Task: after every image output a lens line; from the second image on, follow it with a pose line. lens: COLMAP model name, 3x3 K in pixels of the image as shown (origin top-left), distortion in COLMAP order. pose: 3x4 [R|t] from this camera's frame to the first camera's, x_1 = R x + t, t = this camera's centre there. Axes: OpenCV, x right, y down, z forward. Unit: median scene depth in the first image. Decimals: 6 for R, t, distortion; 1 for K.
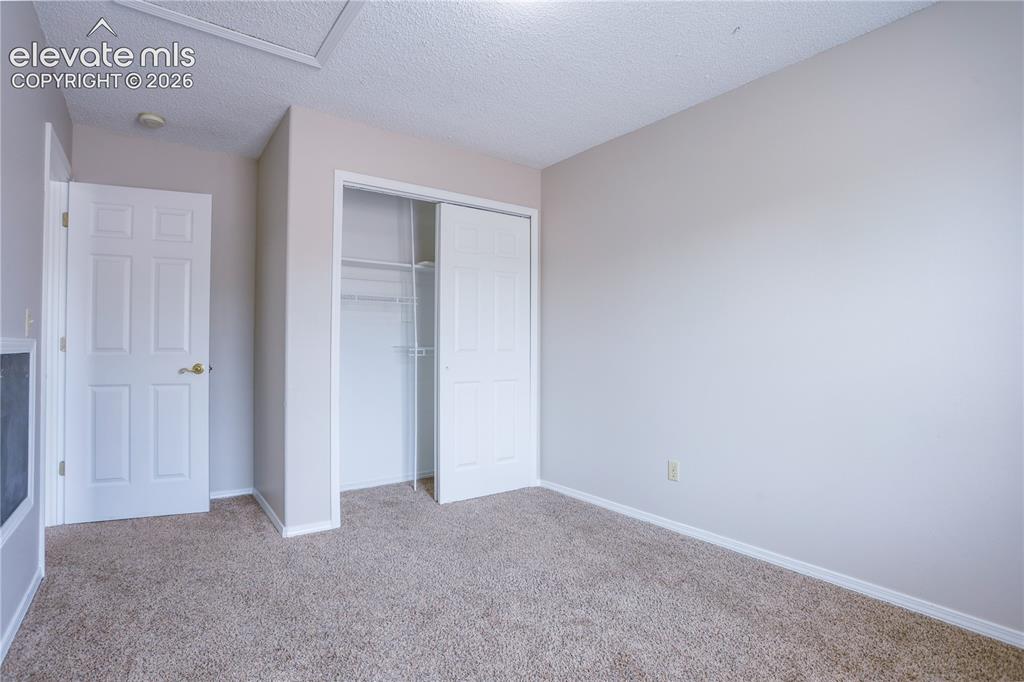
lens RADIAL K [[503.3, 0, 504.0], [0, 503.3, 340.7], [0, 0, 1]] dist [-0.075499, 0.032190]
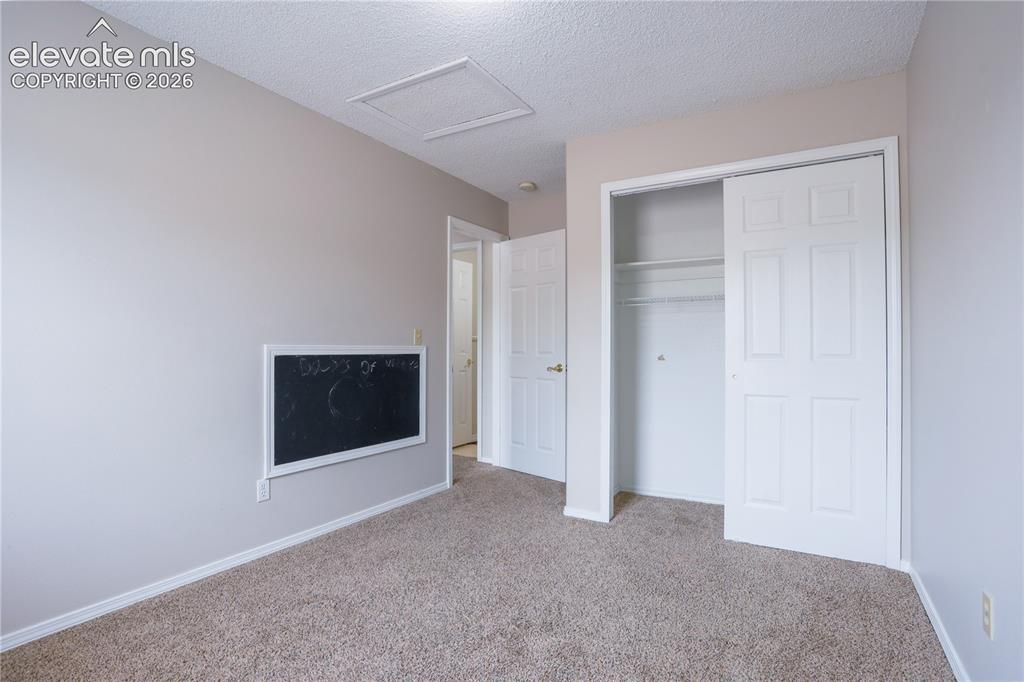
lens RADIAL K [[503.3, 0, 504.0], [0, 503.3, 340.7], [0, 0, 1]] dist [-0.075499, 0.032190]
pose [[0.396870, -0.018239, -0.917694, 0.537128], [0.007872, 0.999833, -0.016467, 0.007372], [0.917841, -0.000689, 0.396947, 0.368856]]
